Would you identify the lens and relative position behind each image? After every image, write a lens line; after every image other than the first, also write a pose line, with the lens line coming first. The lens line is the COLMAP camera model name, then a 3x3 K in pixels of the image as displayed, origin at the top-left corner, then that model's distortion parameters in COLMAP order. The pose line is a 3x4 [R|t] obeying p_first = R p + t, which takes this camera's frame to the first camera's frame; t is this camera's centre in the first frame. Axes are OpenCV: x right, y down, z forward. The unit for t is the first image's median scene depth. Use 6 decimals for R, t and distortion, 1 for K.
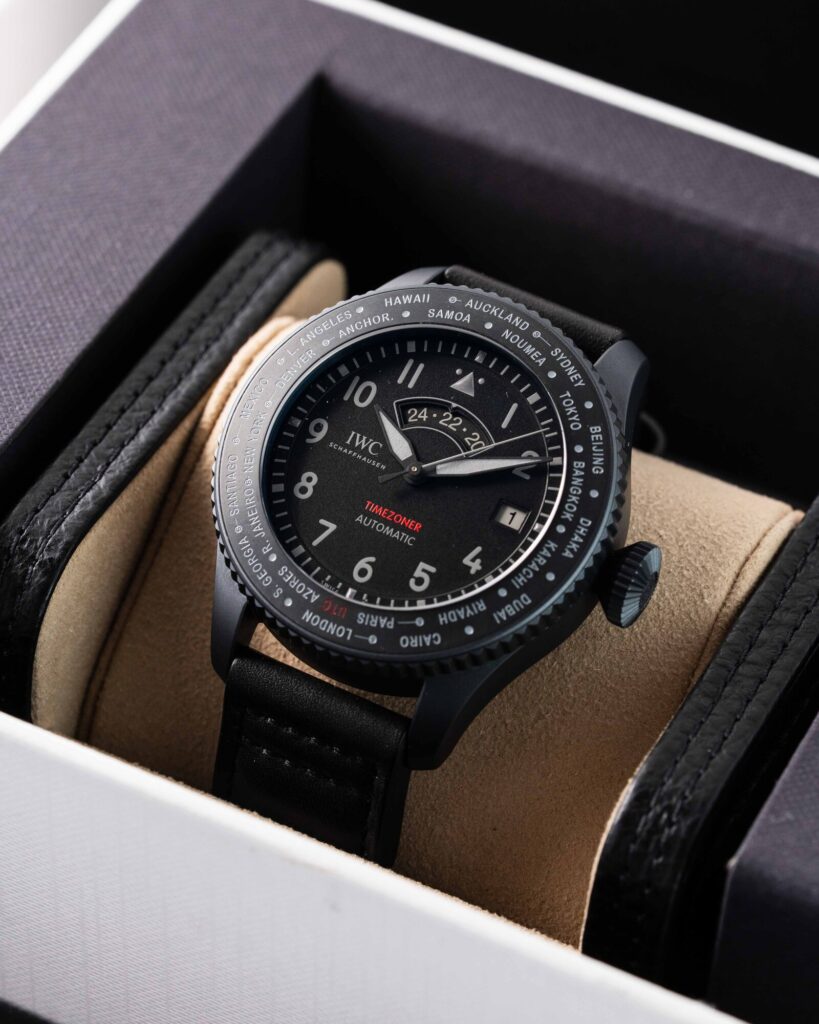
lens RADIAL K [[4532.8, 0, 413.3], [0, 4532.8, 512.2], [0, 0, 1]] dist [-0.012462, 0.000000]
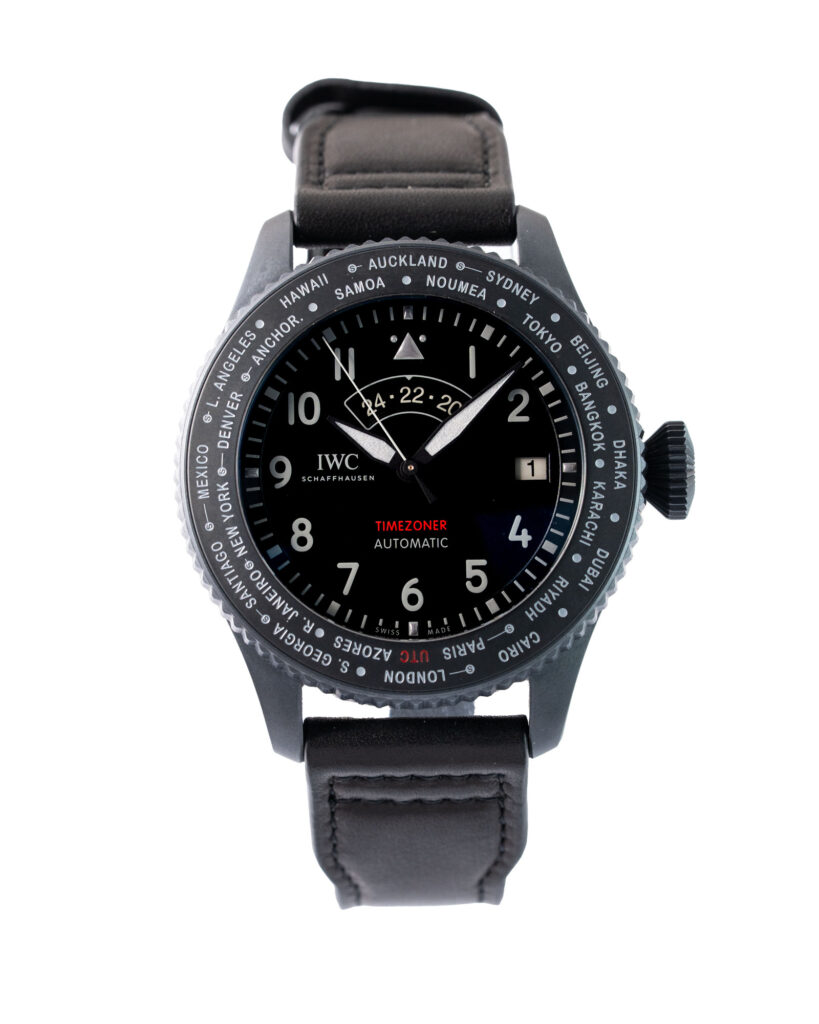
lens RADIAL K [[4532.8, 0, 407.7], [0, 4532.8, 508.7], [0, 0, 1]] dist [-0.012462, 0.000000]
pose [[0.860207, -0.467439, 0.203823, -0.185343], [0.390151, 0.860651, 0.327203, -0.294045], [-0.328368, -0.201941, 0.922710, 0.179953]]
